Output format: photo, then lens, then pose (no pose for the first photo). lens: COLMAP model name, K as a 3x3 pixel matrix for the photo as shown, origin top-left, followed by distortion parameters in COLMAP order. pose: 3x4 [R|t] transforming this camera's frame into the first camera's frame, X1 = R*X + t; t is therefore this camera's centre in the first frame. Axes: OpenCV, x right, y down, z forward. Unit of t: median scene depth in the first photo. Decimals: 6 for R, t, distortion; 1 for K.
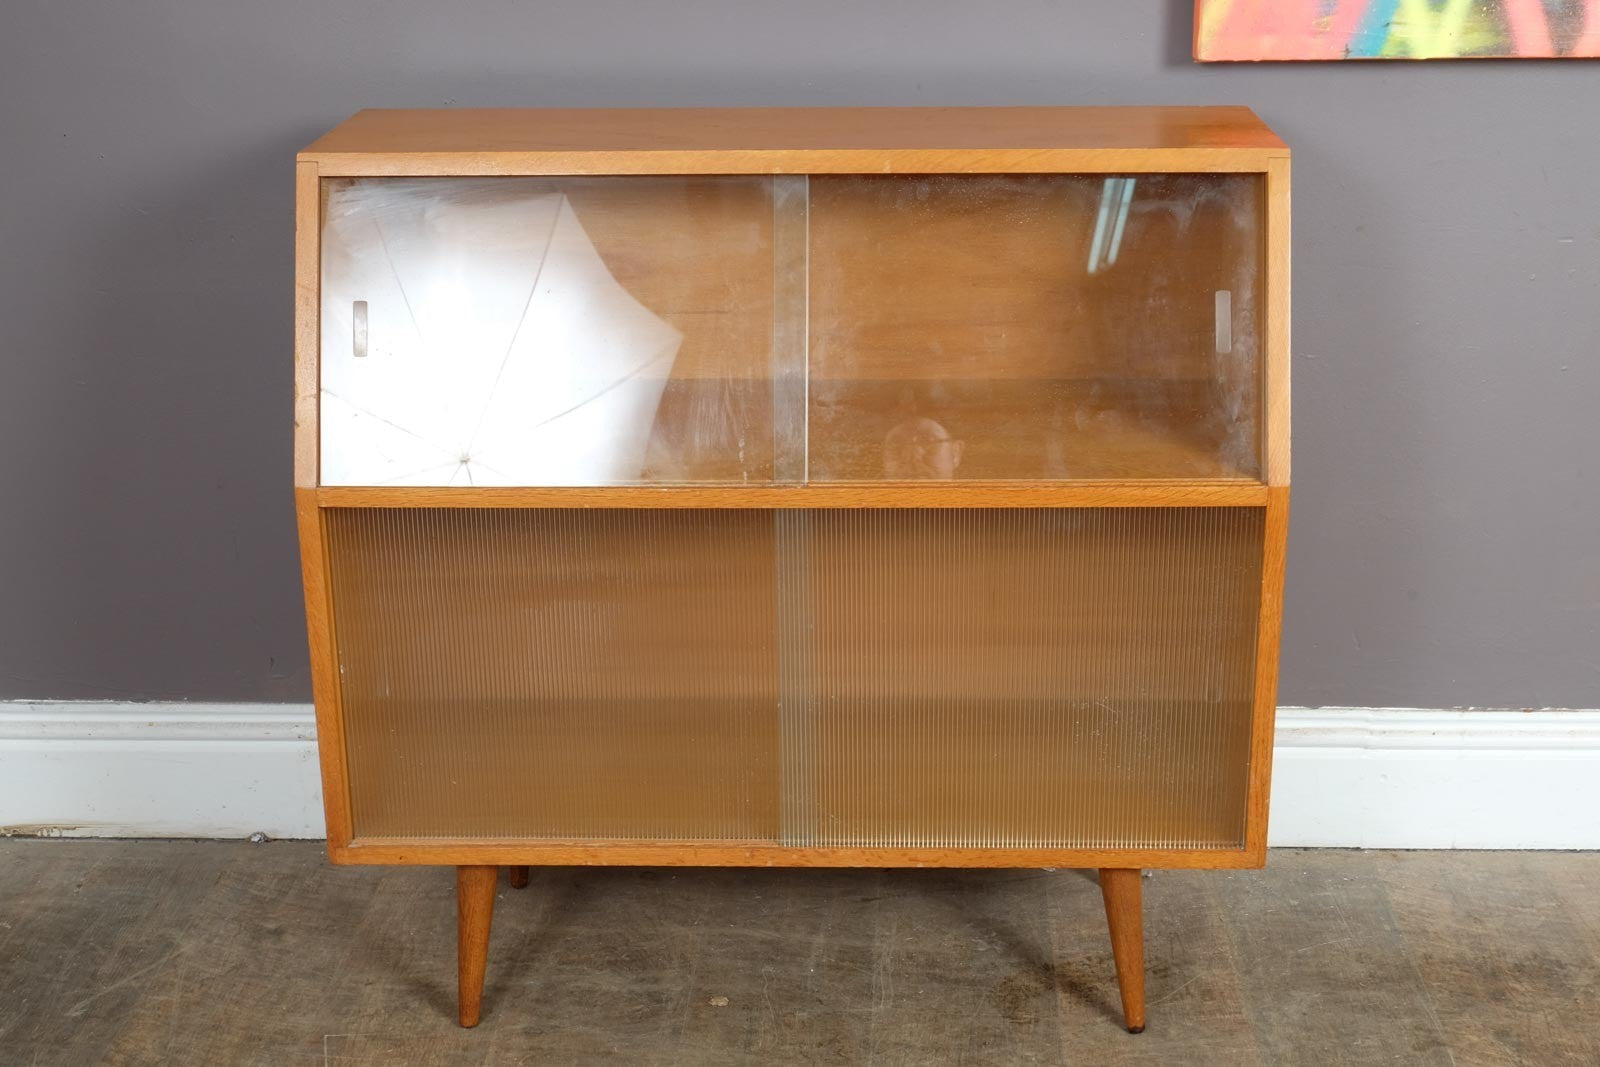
lens RADIAL K [[2182.1, 0, 842.7], [0, 2182.1, 514.6], [0, 0, 1]] dist [0.009445, -0.065690]
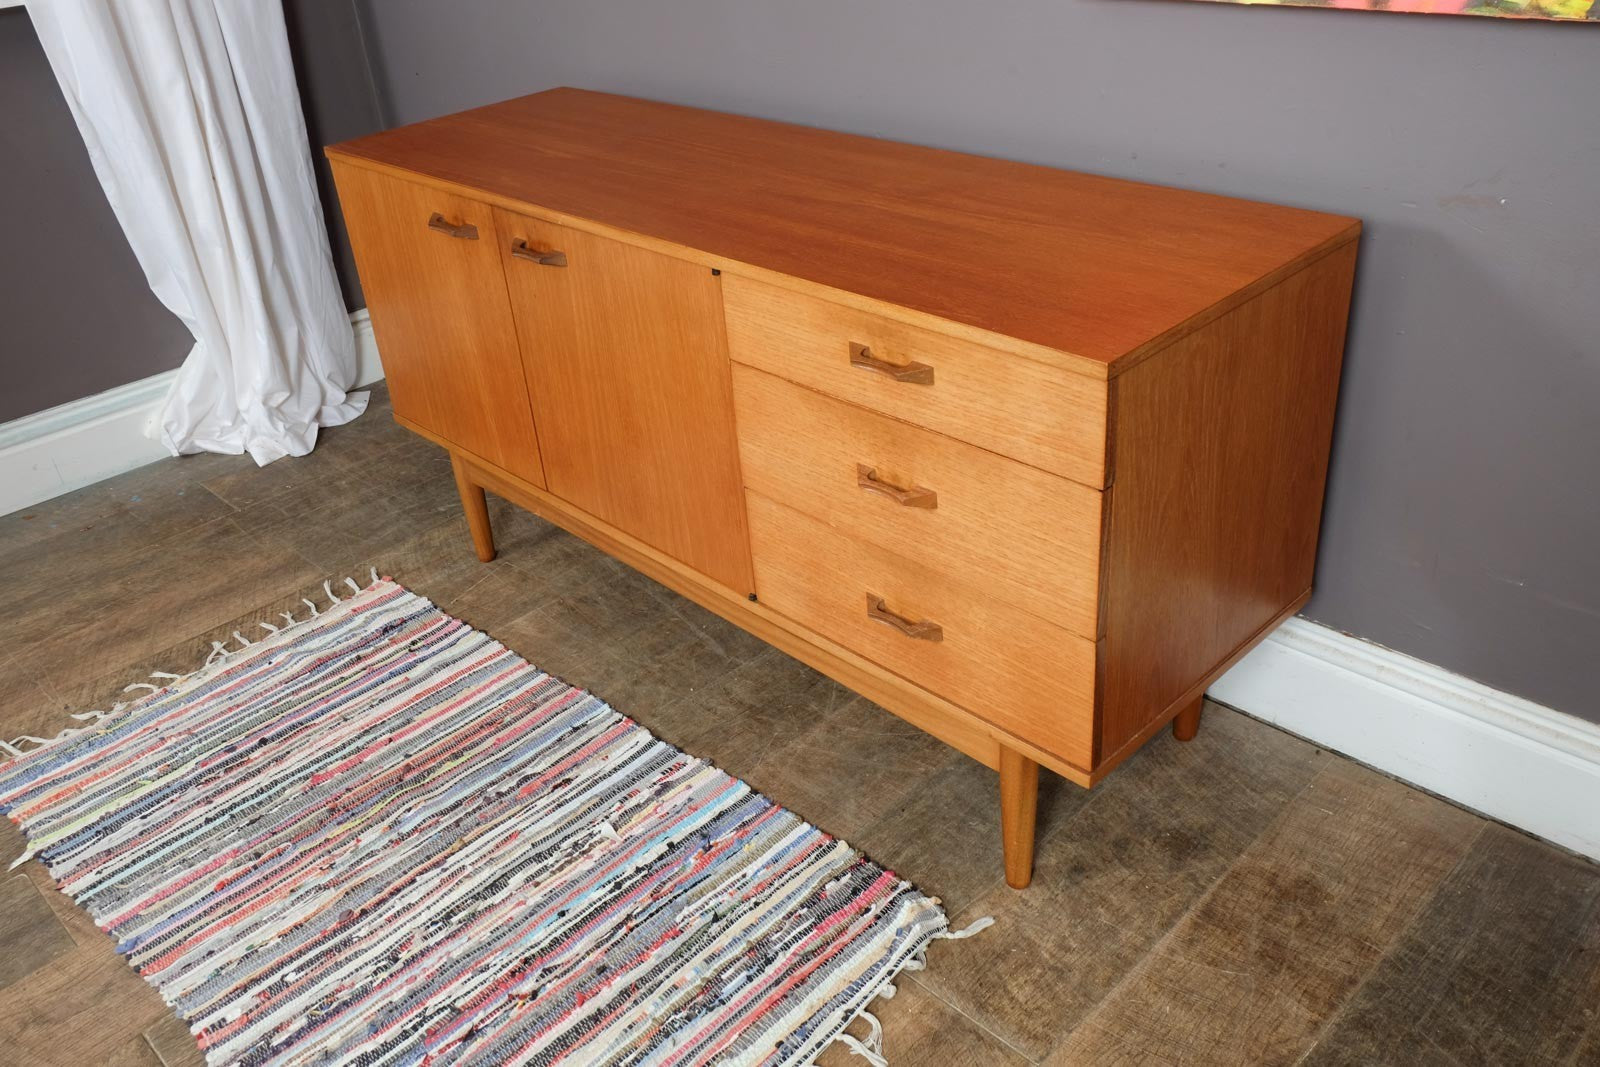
lens RADIAL K [[1332.3, 0, 802.8], [0, 1332.3, 536.5], [0, 0, 1]] dist [0.006194, 0.013237]
pose [[0.730837, 0.303599, -0.611314, 0.555373], [-0.155996, 0.946220, 0.283429, -0.114069], [0.664487, -0.111778, 0.738893, 0.358078]]
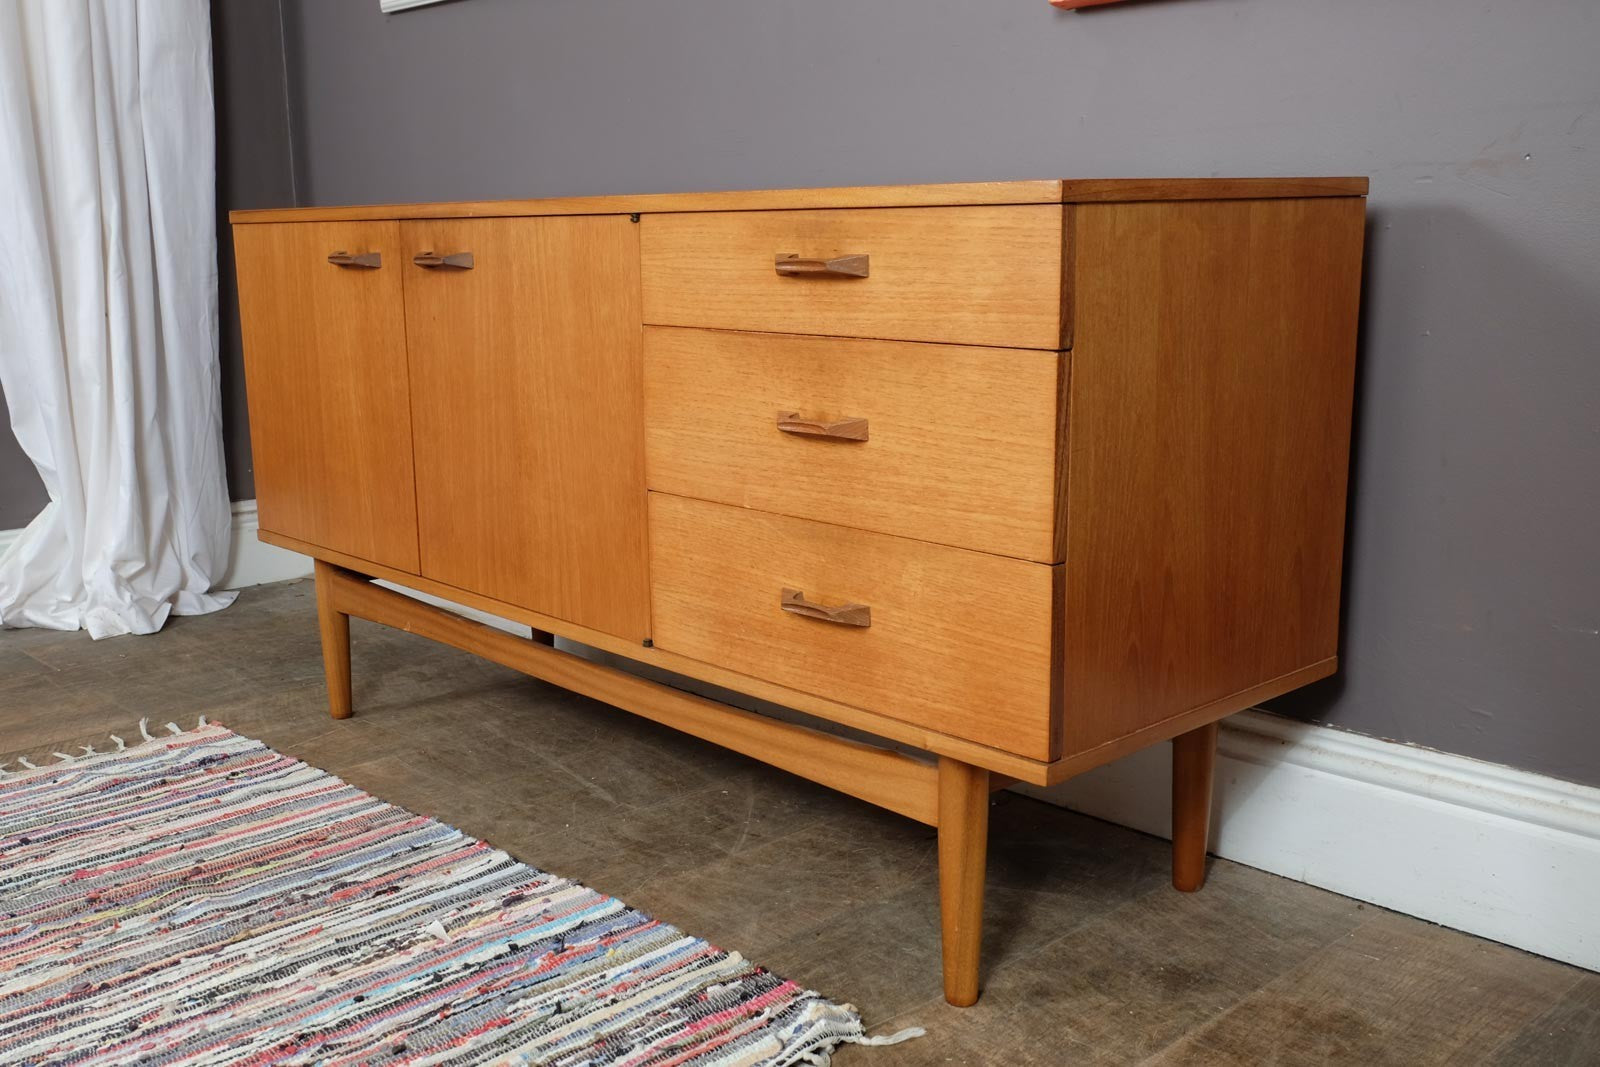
lens RADIAL K [[1591.4, 0, 728.0], [0, 1591.4, 562.6], [0, 0, 1]] dist [0.007806, 0.008441]
pose [[0.695968, 0.147688, -0.702721, 0.619427], [-0.221272, 0.975109, -0.014210, 0.095837], [0.683131, 0.165382, 0.711324, 0.387181]]
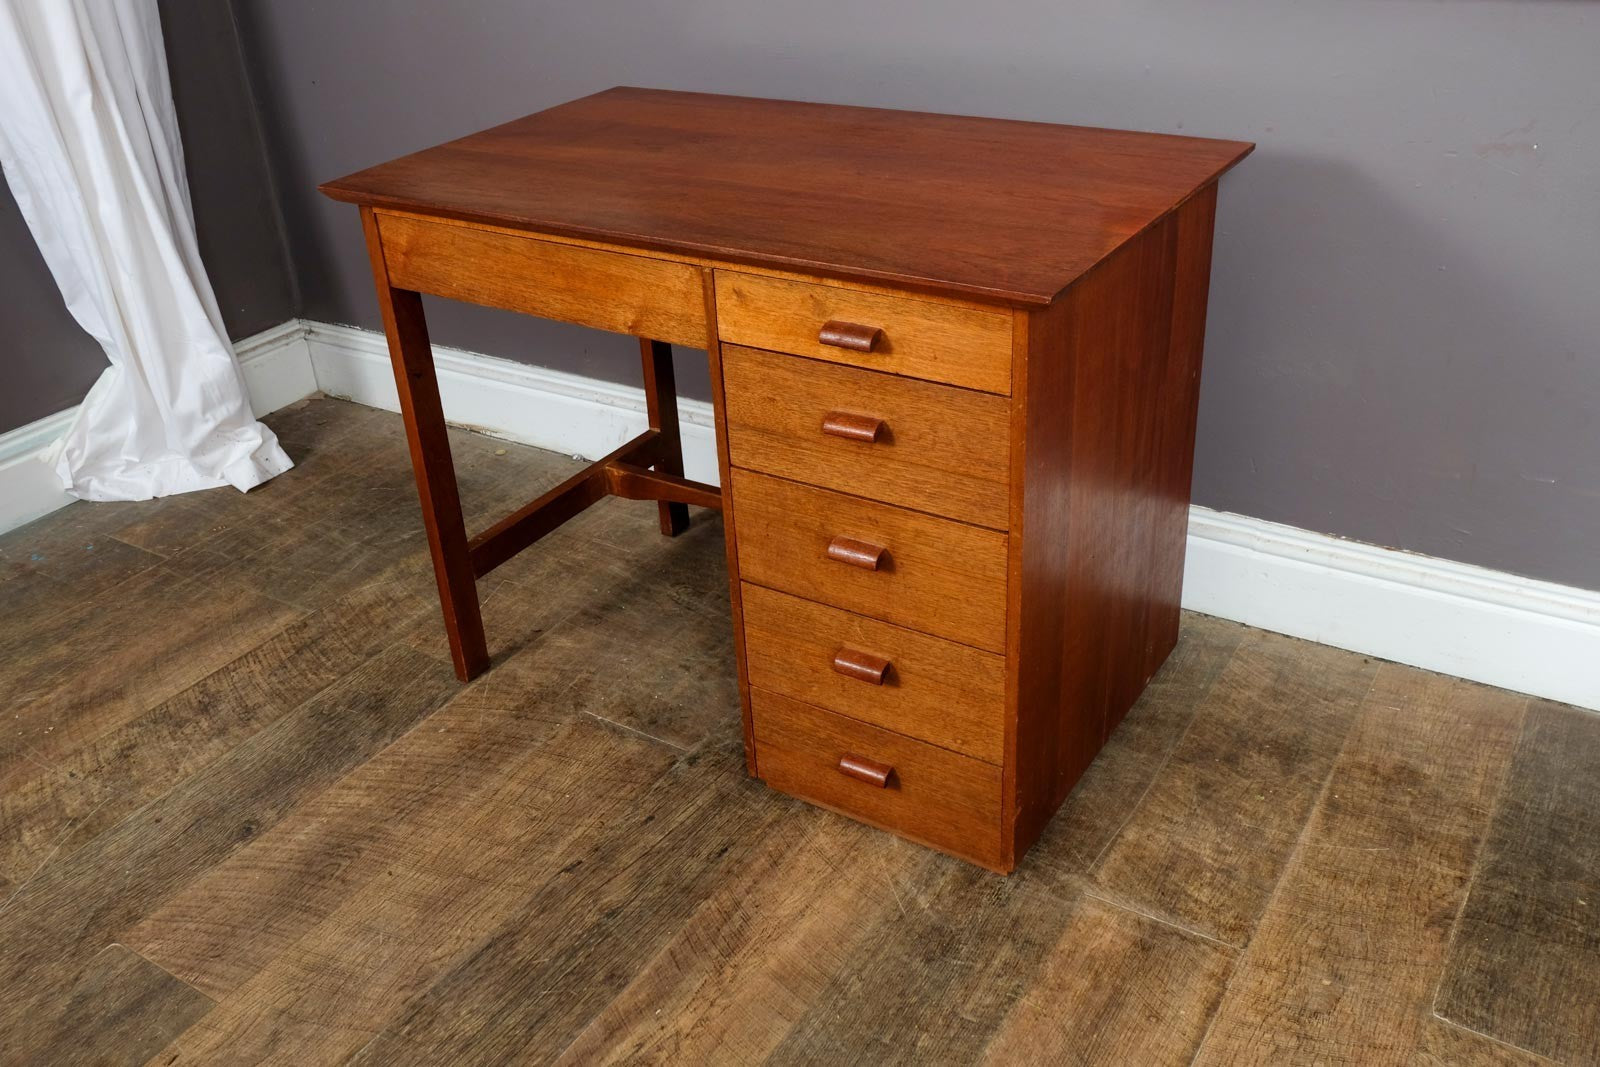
lens RADIAL K [[1421.5, 0, 803.2], [0, 1421.5, 533.7], [0, 0, 1]] dist [-0.010217, 0.013604]
pose [[0.865863, 0.210859, -0.453675, 0.423527], [-0.120291, 0.967983, 0.220316, -0.058420], [0.485605, -0.136191, 0.863505, 0.174463]]
